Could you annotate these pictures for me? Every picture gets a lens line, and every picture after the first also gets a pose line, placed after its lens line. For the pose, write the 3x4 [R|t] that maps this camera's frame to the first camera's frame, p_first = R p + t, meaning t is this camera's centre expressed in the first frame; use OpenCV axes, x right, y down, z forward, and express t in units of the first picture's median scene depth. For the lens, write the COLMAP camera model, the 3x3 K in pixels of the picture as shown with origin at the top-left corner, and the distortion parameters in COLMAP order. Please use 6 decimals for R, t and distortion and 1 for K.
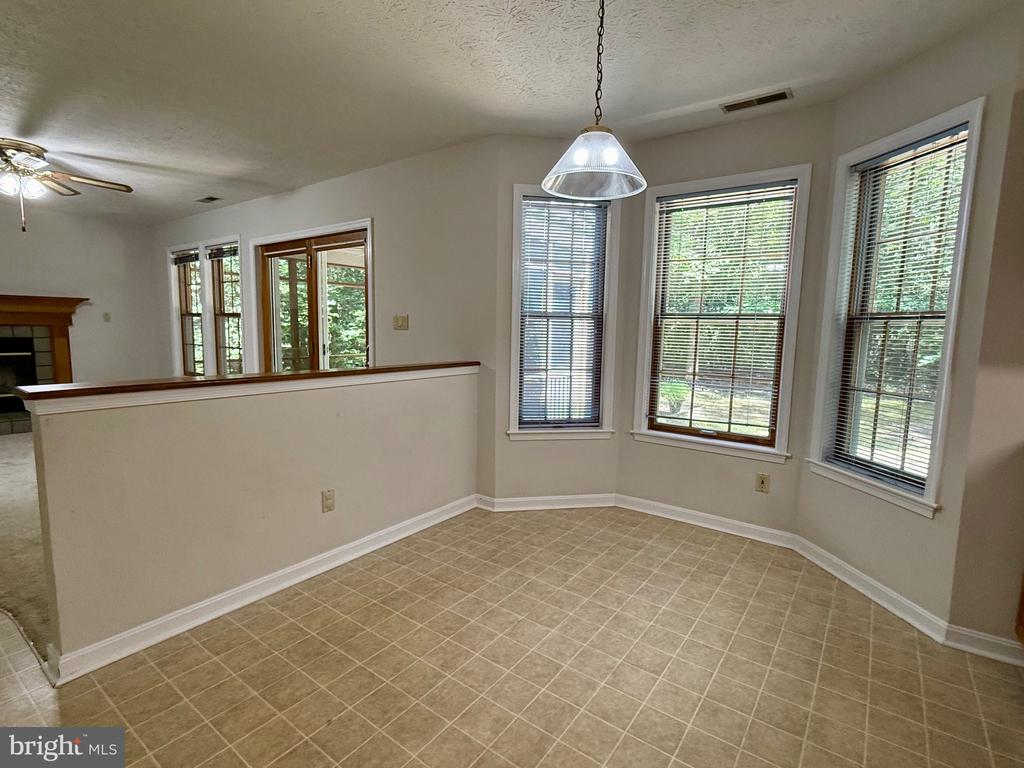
lens RADIAL K [[503.1, 0, 514.0], [0, 503.1, 388.2], [0, 0, 1]] dist [-0.001513, 0.000517]
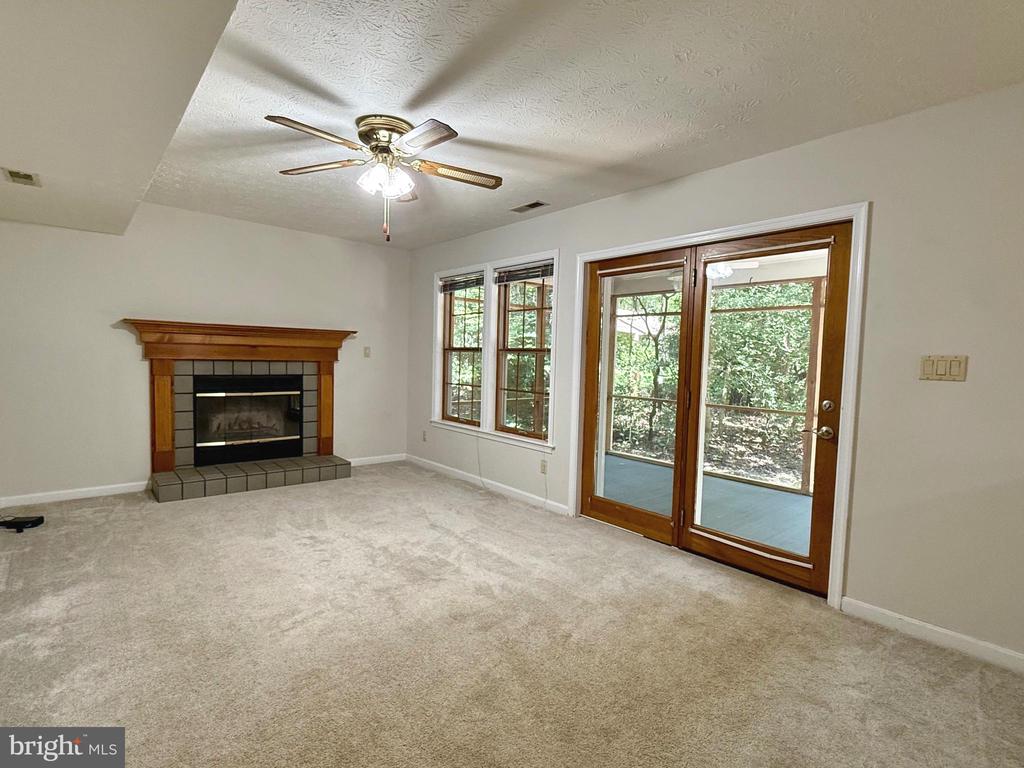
lens RADIAL K [[503.1, 0, 513.6], [0, 503.1, 386.8], [0, 0, 1]] dist [-0.001513, 0.000517]
pose [[0.974953, 0.020534, -0.221463, -0.698855], [-0.035352, 0.997377, -0.063155, -0.063867], [0.219585, 0.069403, 0.973122, 0.377389]]
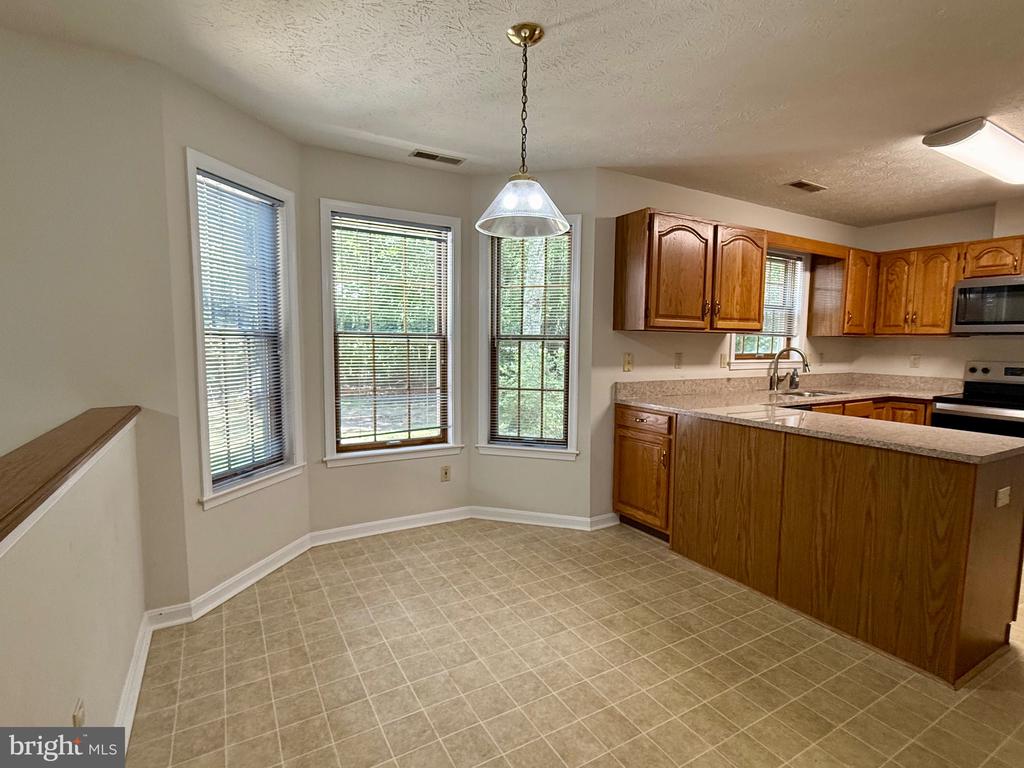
lens RADIAL K [[503.1, 0, 510.0], [0, 503.1, 387.2], [0, 0, 1]] dist [-0.001513, 0.000517]
pose [[0.403488, -0.095517, 0.909986, -0.486742], [0.110114, 0.992377, 0.055340, -0.062571], [-0.908335, 0.077873, 0.410930, 0.326399]]
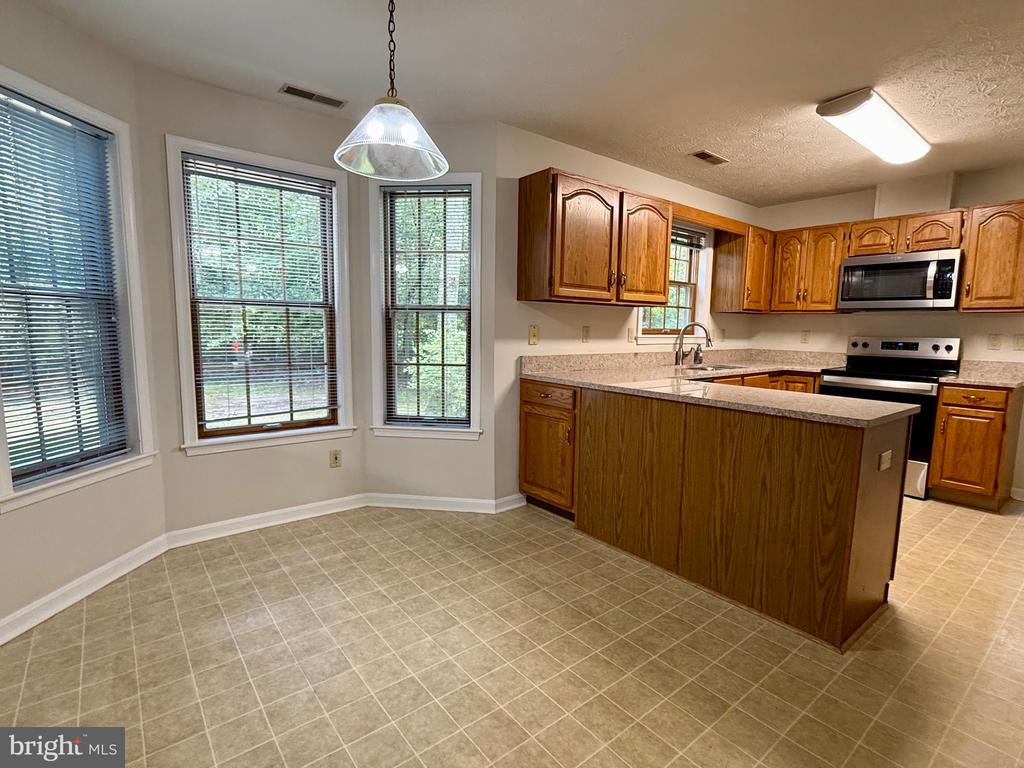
lens RADIAL K [[503.1, 0, 511.1], [0, 503.1, 387.0], [0, 0, 1]] dist [-0.001513, 0.000517]
pose [[0.260264, -0.127854, 0.957035, -0.398826], [0.109129, 0.988738, 0.102412, -0.032399], [-0.959351, 0.077786, 0.271285, 0.309729]]
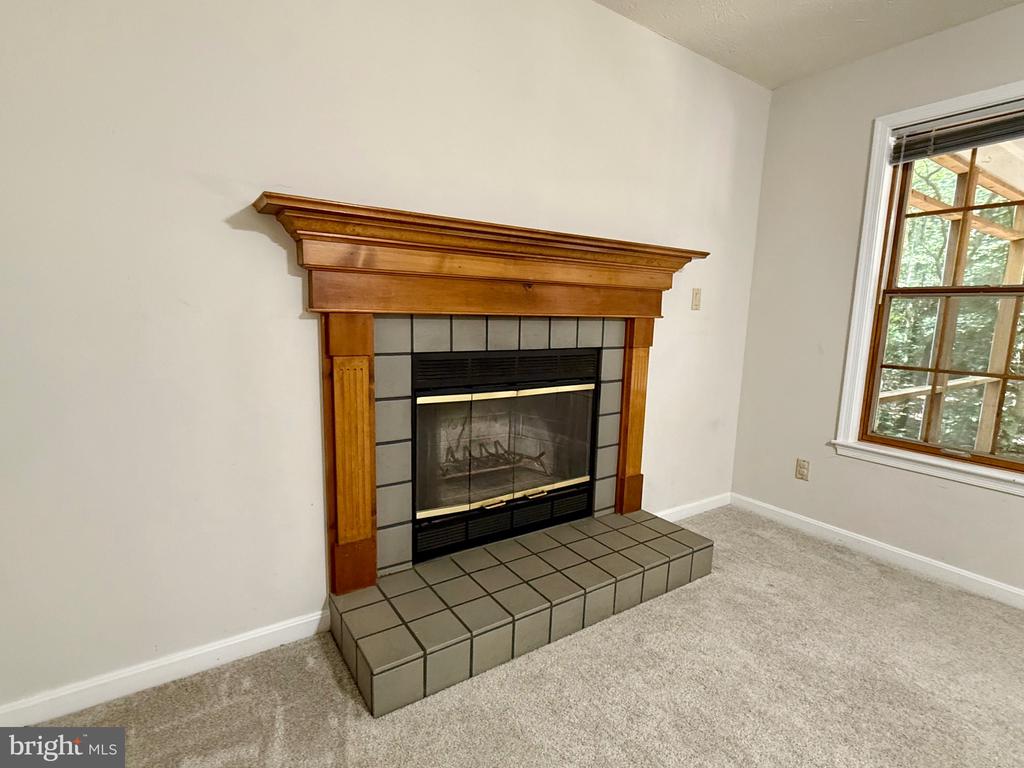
lens RADIAL K [[503.1, 0, 513.5], [0, 503.1, 385.8], [0, 0, 1]] dist [-0.001513, 0.000517]
pose [[0.940926, 0.055421, -0.334046, -1.579579], [-0.048538, 0.998402, 0.028925, -0.138876], [0.335115, -0.011002, 0.942113, 1.043045]]
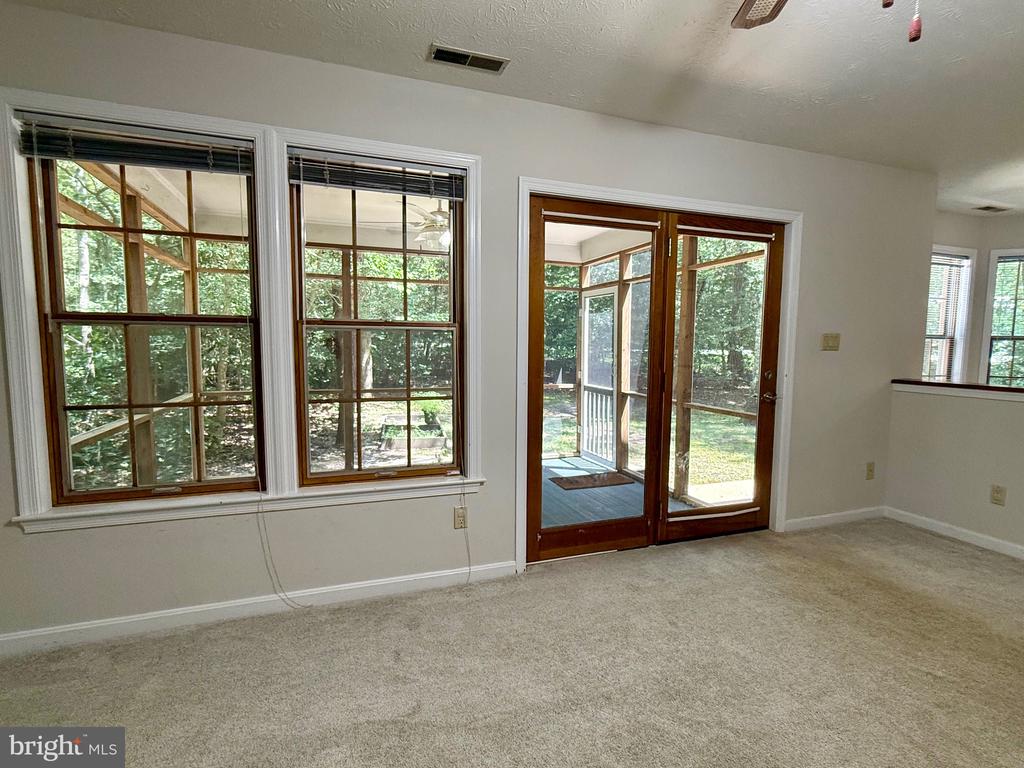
lens RADIAL K [[503.1, 0, 511.5], [0, 503.1, 387.7], [0, 0, 1]] dist [-0.001513, 0.000517]
pose [[0.559344, -0.086962, 0.824361, -1.505448], [0.101661, 0.994171, 0.035897, -0.167140], [-0.822678, 0.063726, 0.564925, 1.159868]]
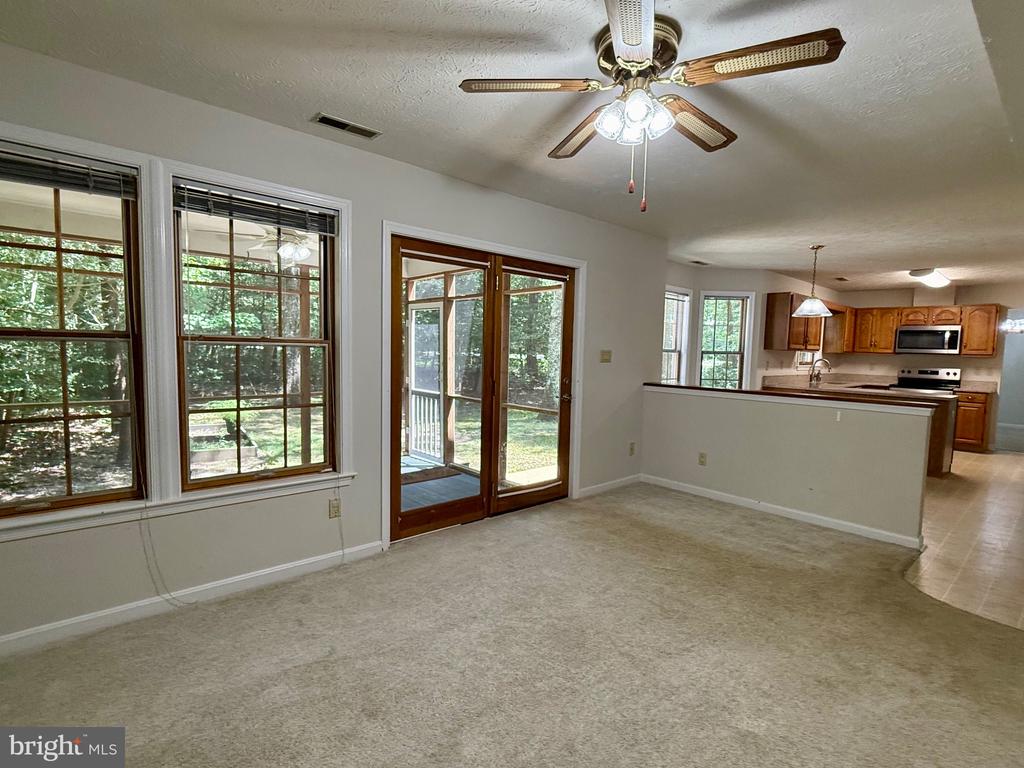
lens RADIAL K [[503.1, 0, 511.5], [0, 503.1, 387.3], [0, 0, 1]] dist [-0.001513, 0.000517]
pose [[0.209561, -0.088440, 0.973788, -1.723795], [0.098001, 0.992786, 0.069076, -0.194342], [-0.972872, 0.080956, 0.216716, 1.156061]]
